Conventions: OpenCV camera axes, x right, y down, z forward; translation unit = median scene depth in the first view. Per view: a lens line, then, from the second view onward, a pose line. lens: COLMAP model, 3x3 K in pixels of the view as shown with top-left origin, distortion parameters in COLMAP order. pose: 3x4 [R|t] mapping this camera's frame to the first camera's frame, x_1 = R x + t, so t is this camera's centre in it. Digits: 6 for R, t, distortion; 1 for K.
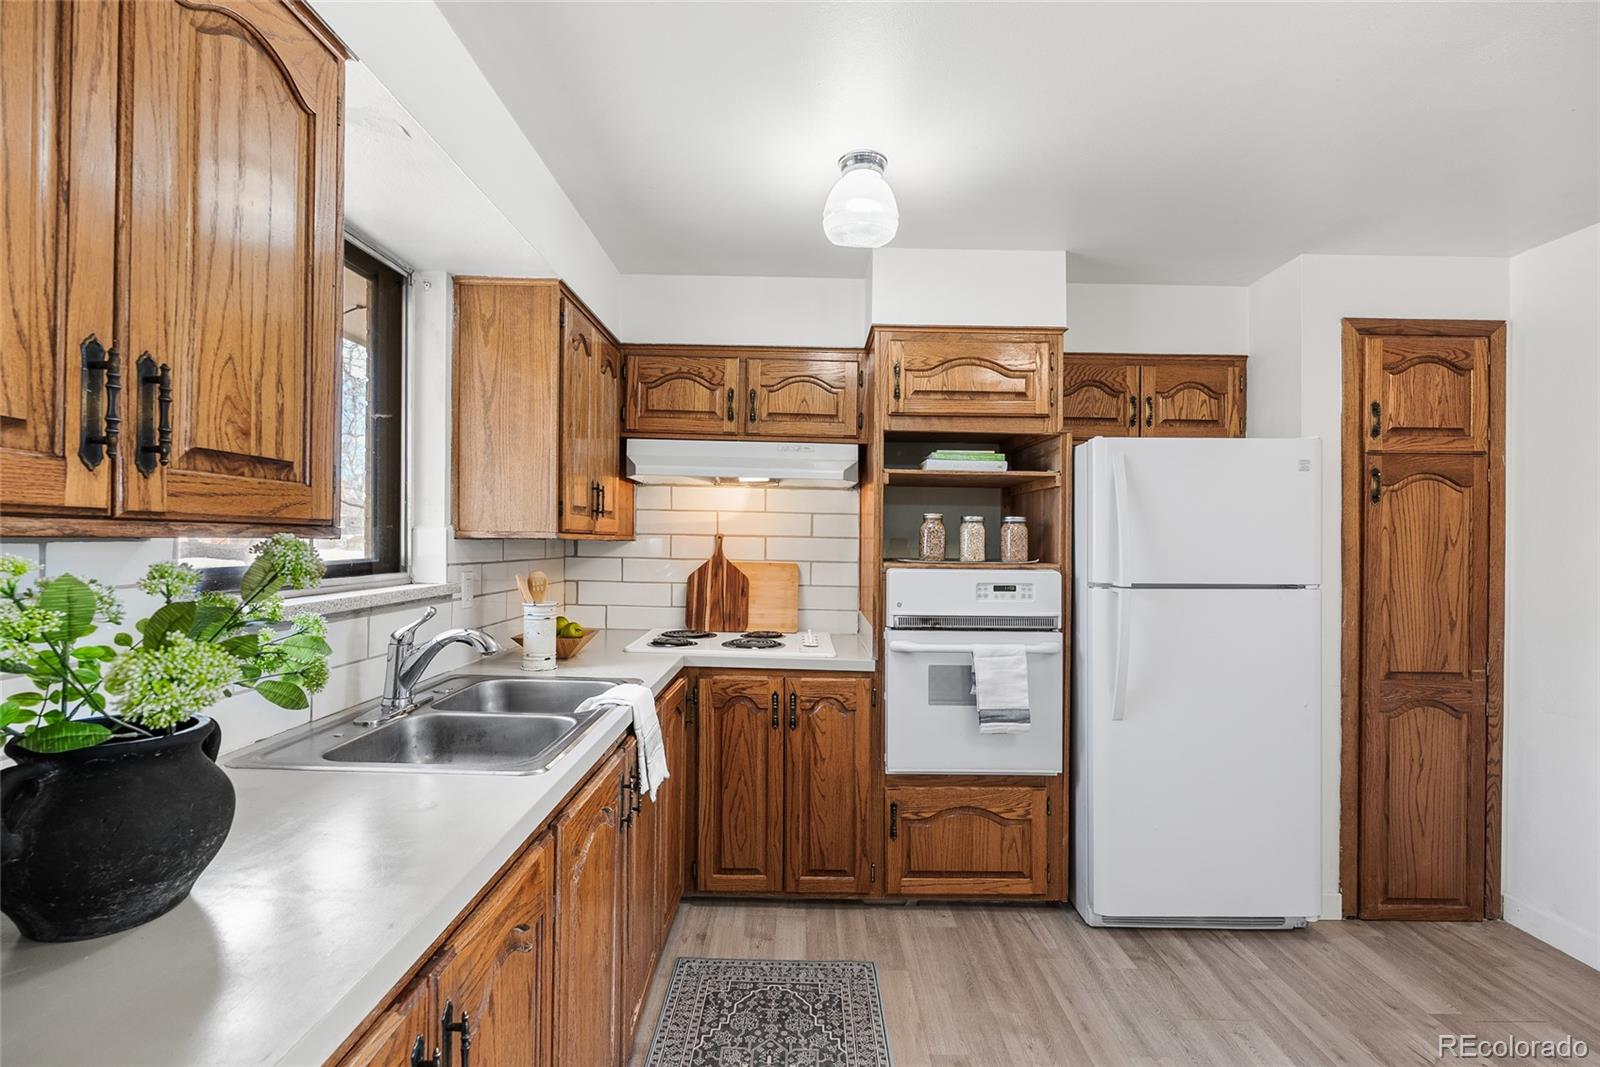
lens RADIAL K [[713.6, 0, 802.0], [0, 713.6, 538.9], [0, 0, 1]] dist [-0.007658, 0.000767]
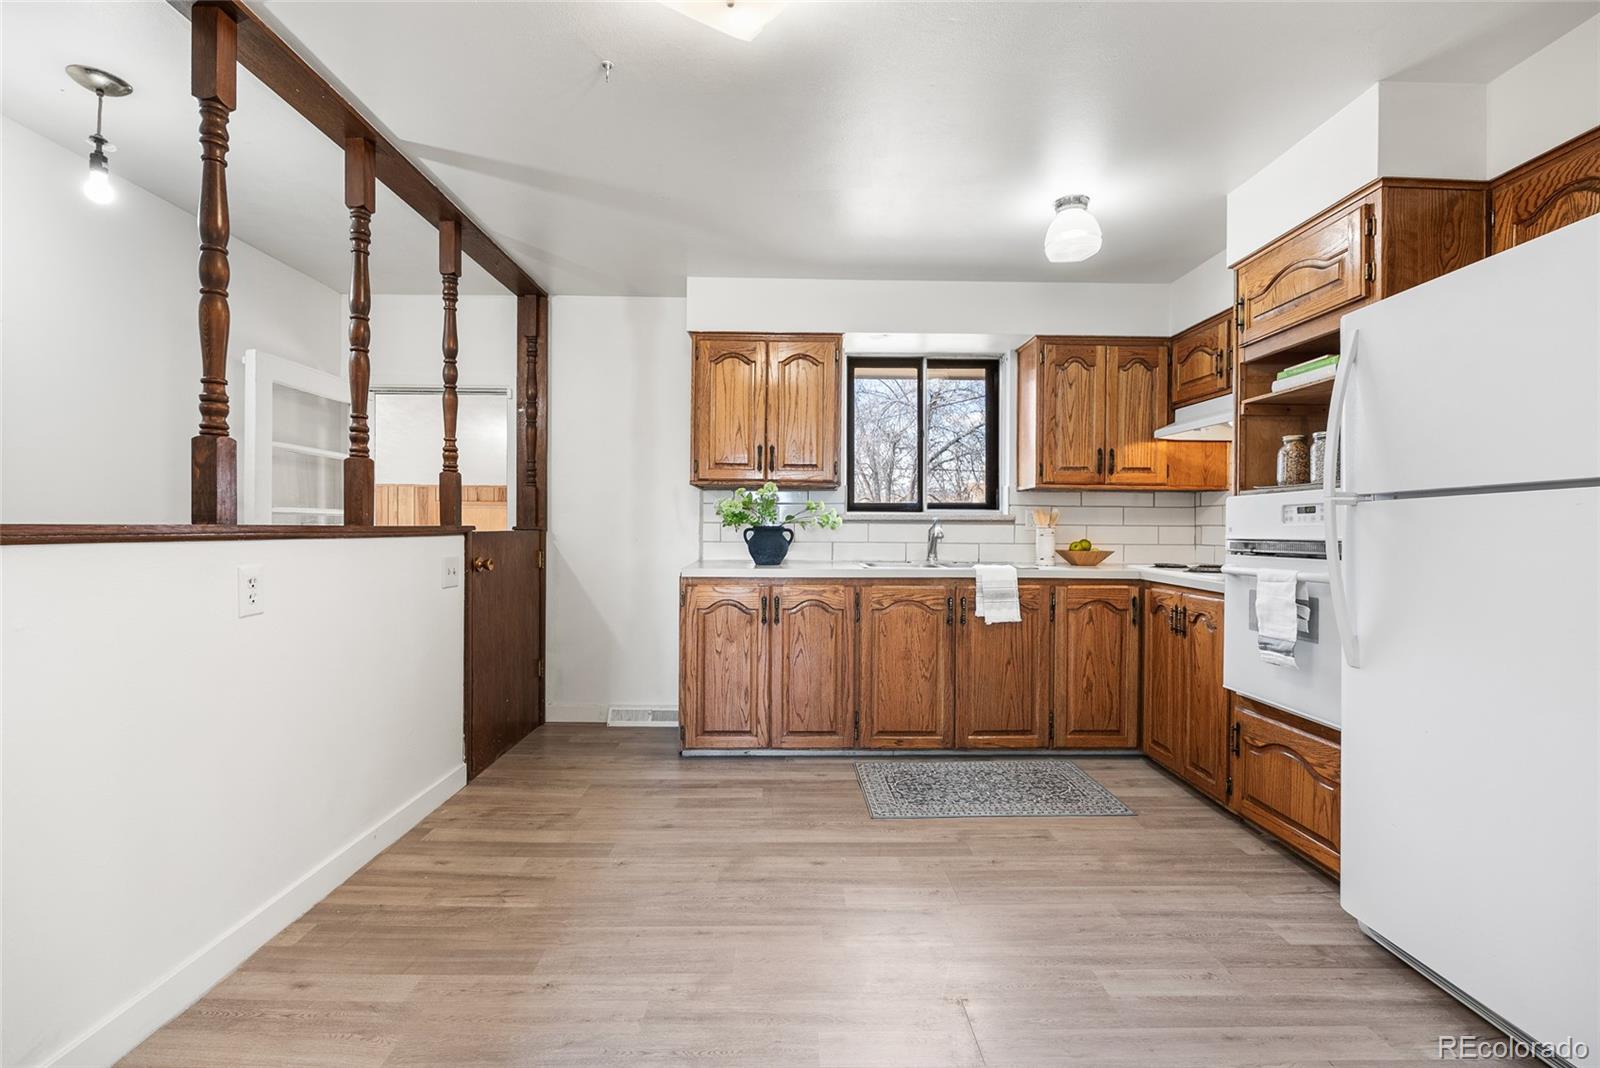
lens RADIAL K [[713.6, 0, 799.0], [0, 713.6, 540.5], [0, 0, 1]] dist [-0.007658, 0.000767]
pose [[0.012346, 0.002048, -0.999922, 1.169698], [-0.004924, 0.999986, 0.001988, 0.109268], [0.999912, 0.004899, 0.012356, 0.354746]]
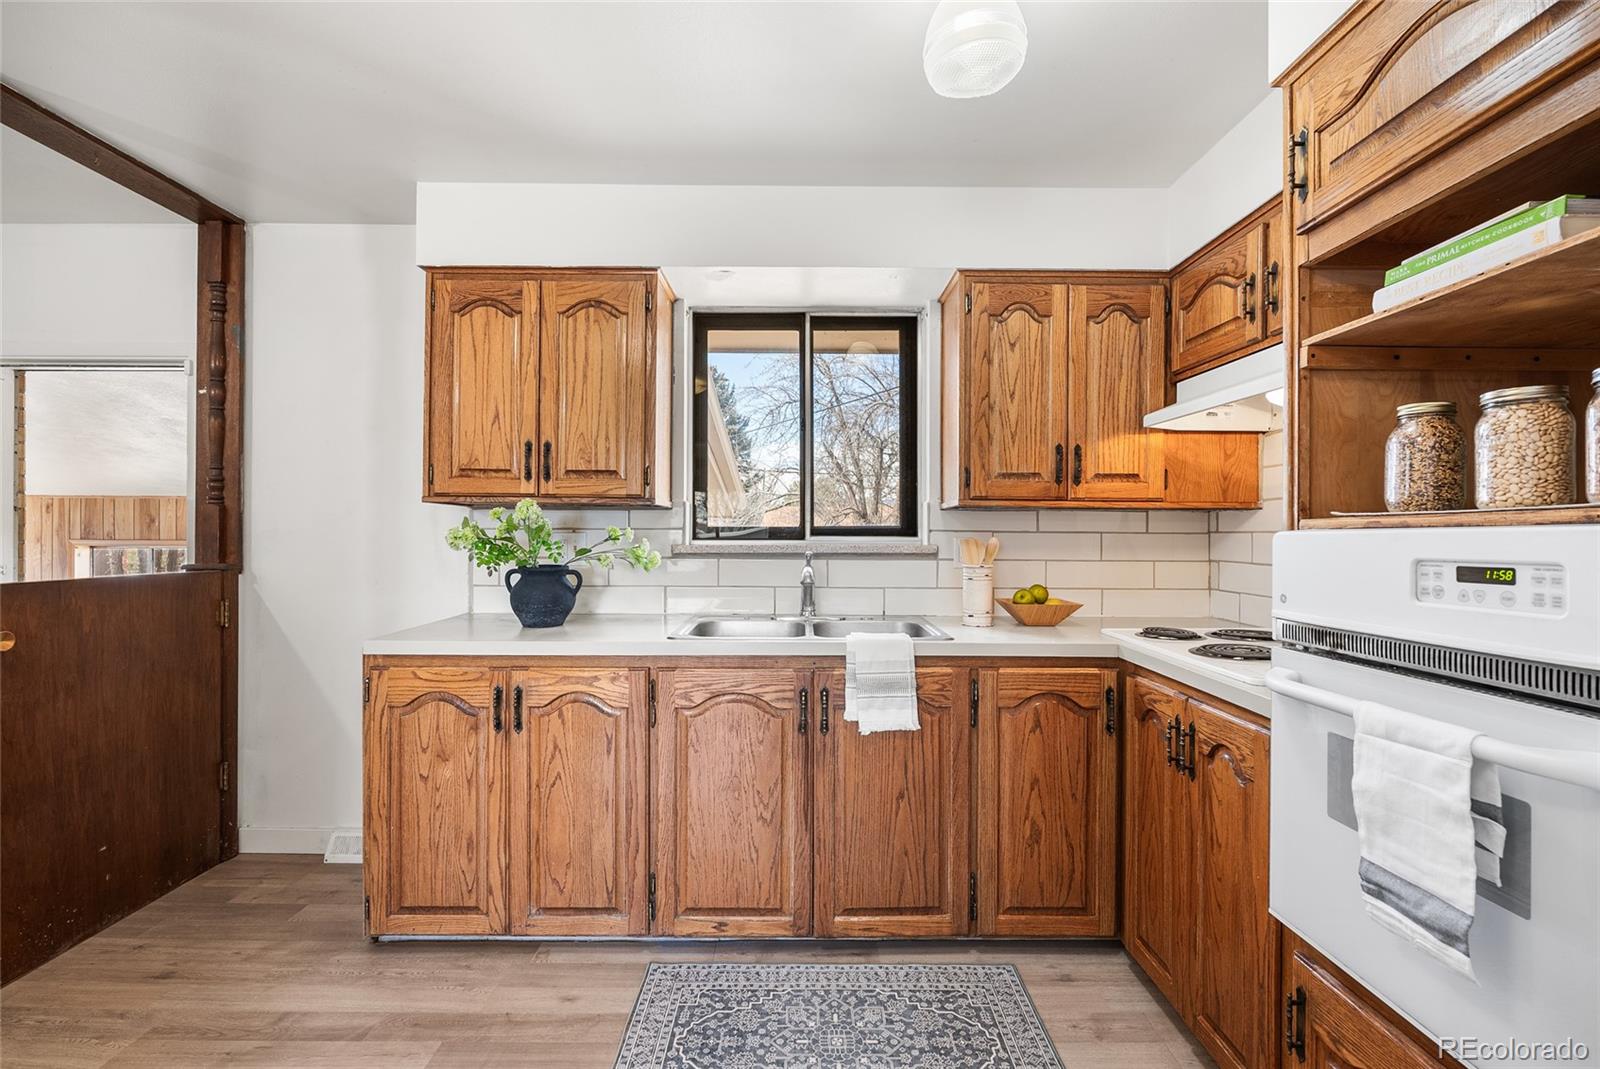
lens RADIAL K [[713.6, 0, 799.0], [0, 713.6, 540.2], [0, 0, 1]] dist [-0.007658, 0.000767]
pose [[-0.000913, -0.009389, -0.999956, 0.649468], [-0.004039, 0.999948, -0.009386, 0.056403], [0.999991, 0.004031, -0.000951, 0.649987]]
